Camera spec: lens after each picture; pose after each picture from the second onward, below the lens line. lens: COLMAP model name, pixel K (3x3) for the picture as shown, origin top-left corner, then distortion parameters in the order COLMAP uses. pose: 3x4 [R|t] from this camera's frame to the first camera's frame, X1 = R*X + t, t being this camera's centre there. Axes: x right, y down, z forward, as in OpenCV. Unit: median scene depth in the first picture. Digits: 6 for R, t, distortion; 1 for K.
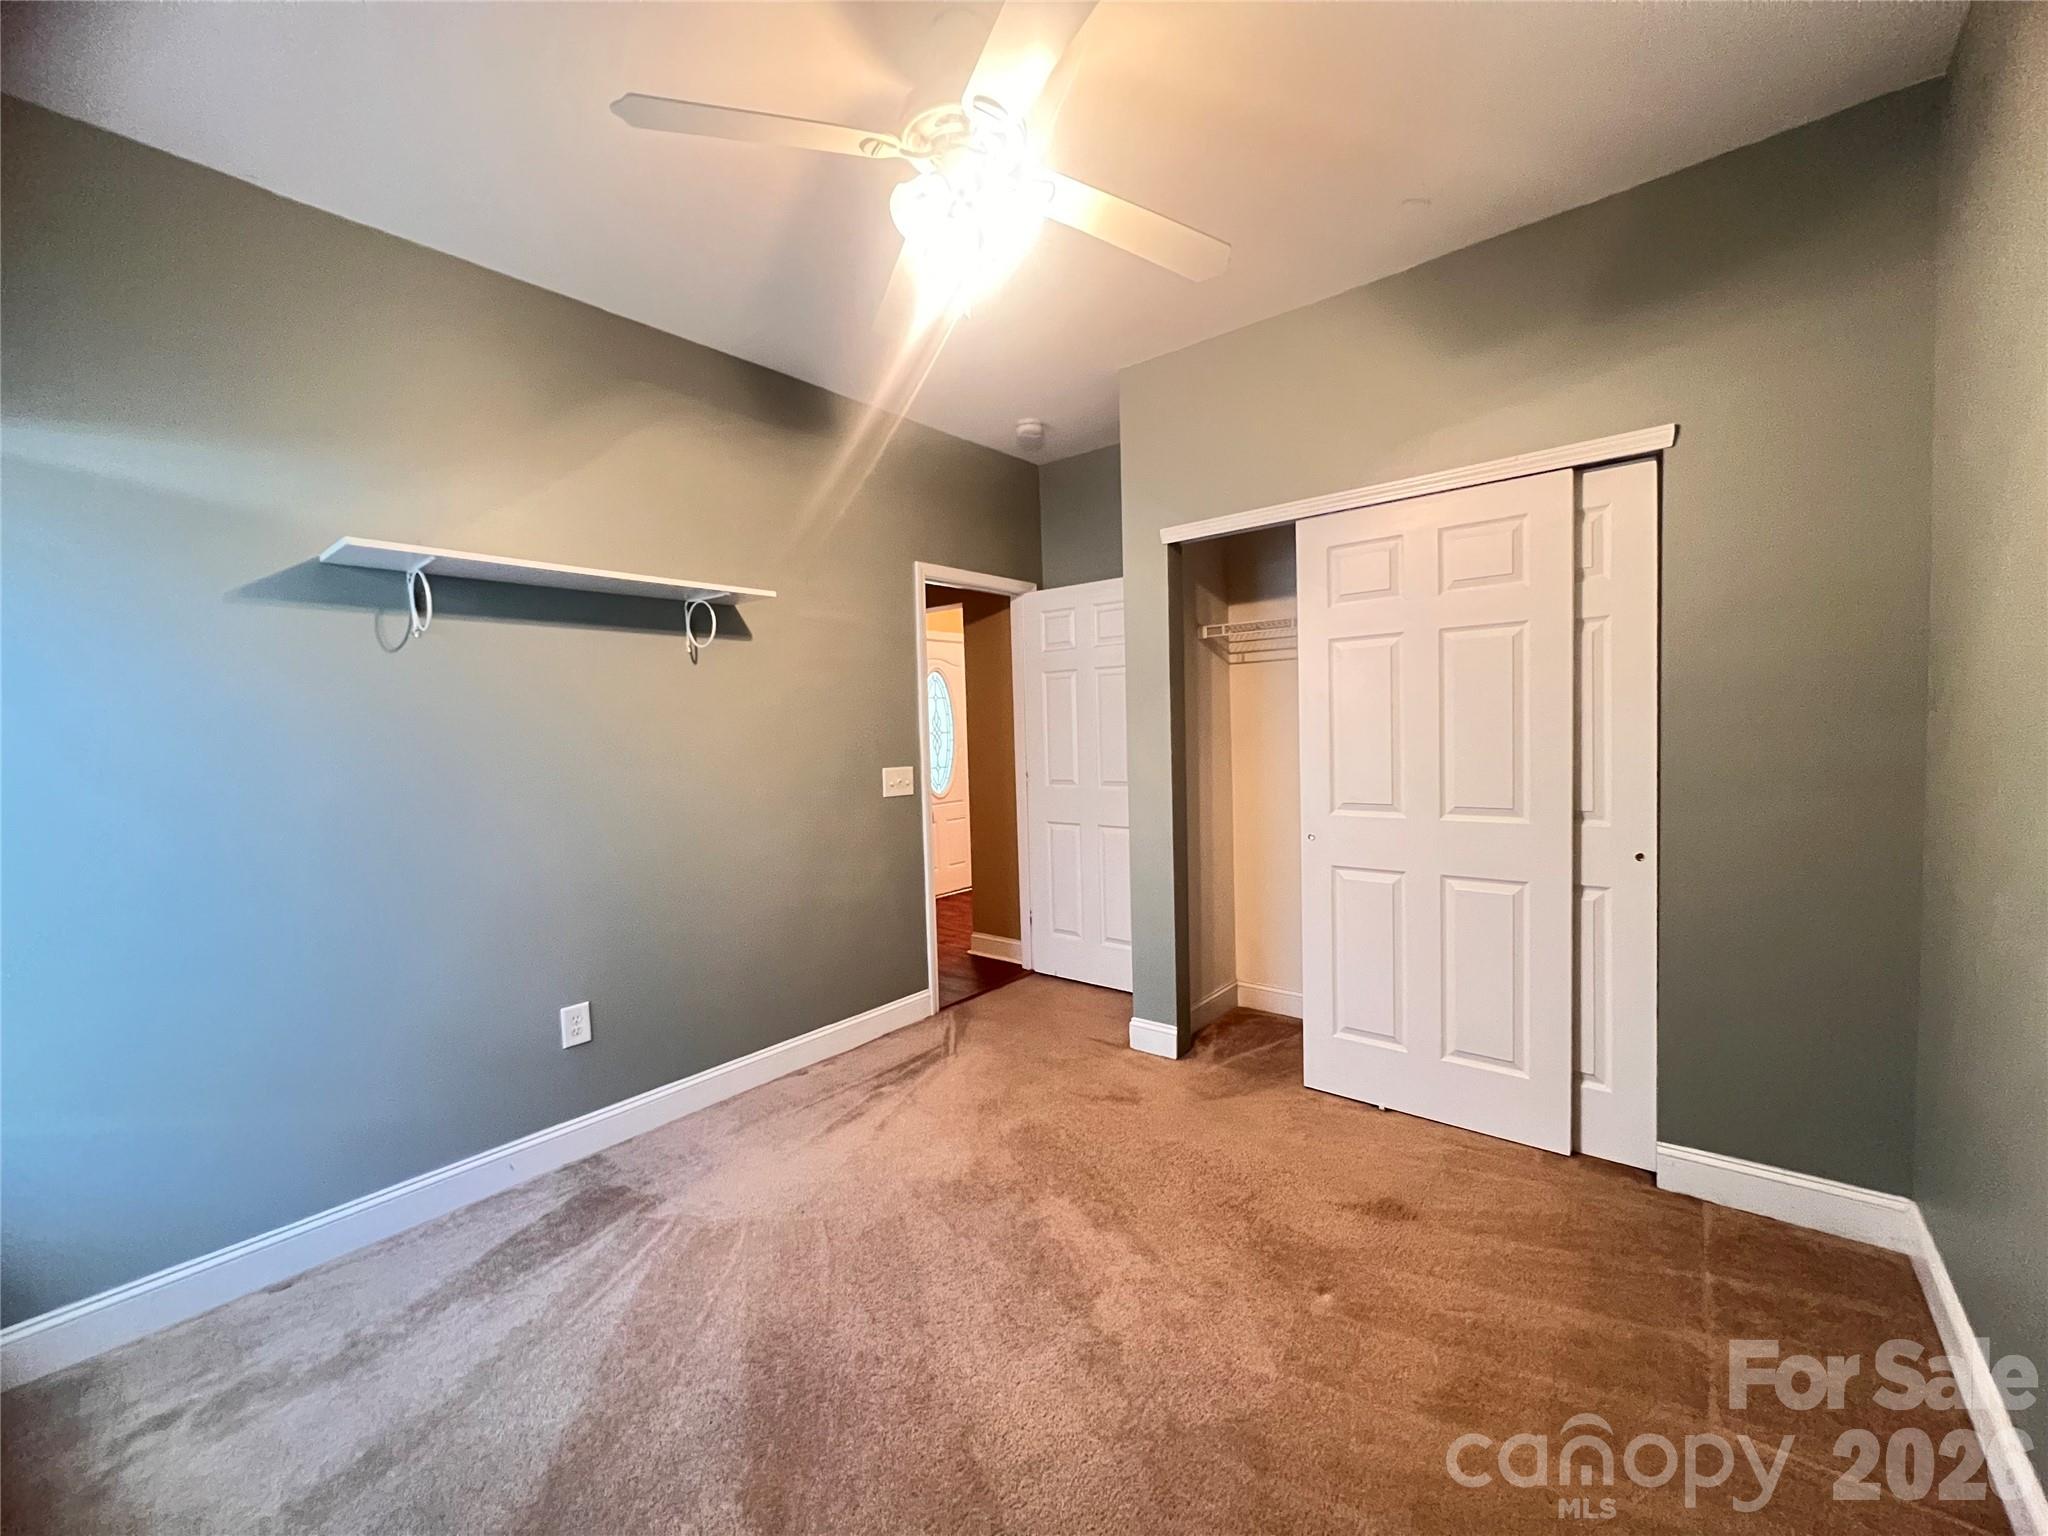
lens RADIAL K [[818.1, 0, 1012.7], [0, 818.1, 769.0], [0, 0, 1]] dist [-0.001017, 0.000425]
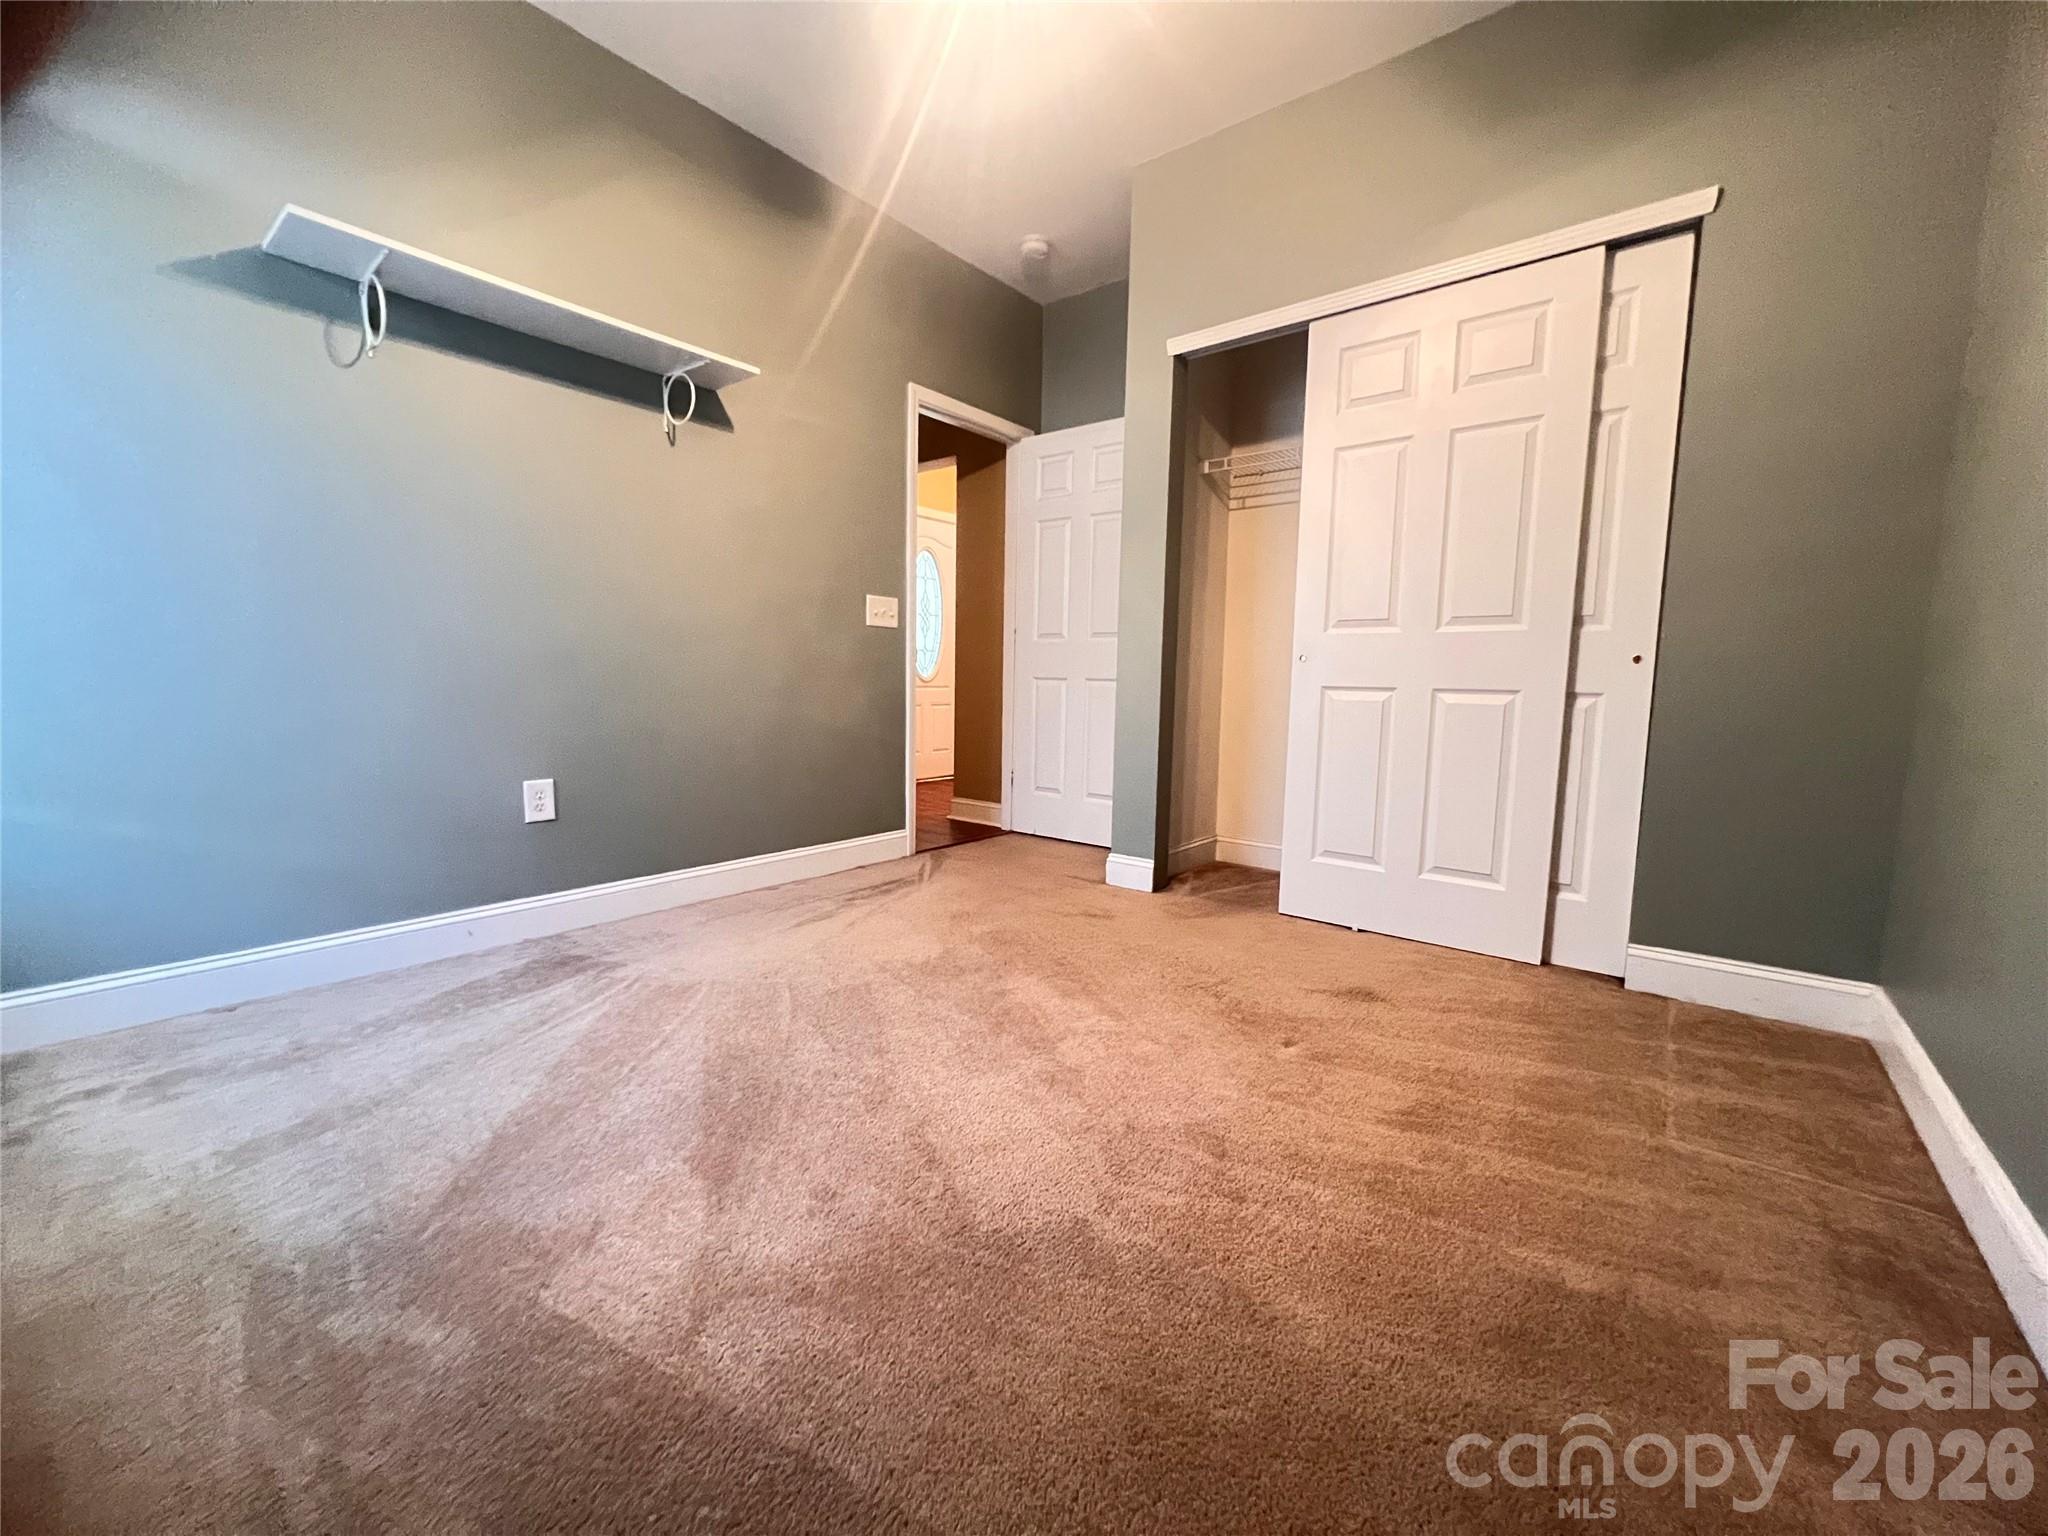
lens RADIAL K [[818.1, 0, 1012.7], [0, 818.1, 769.0], [0, 0, 1]] dist [-0.001017, 0.000425]
pose [[0.998759, 0.046608, 0.017566, 0.008746], [-0.047562, 0.997152, 0.058532, 0.192180], [-0.014788, -0.059295, 0.998131, 0.024415]]
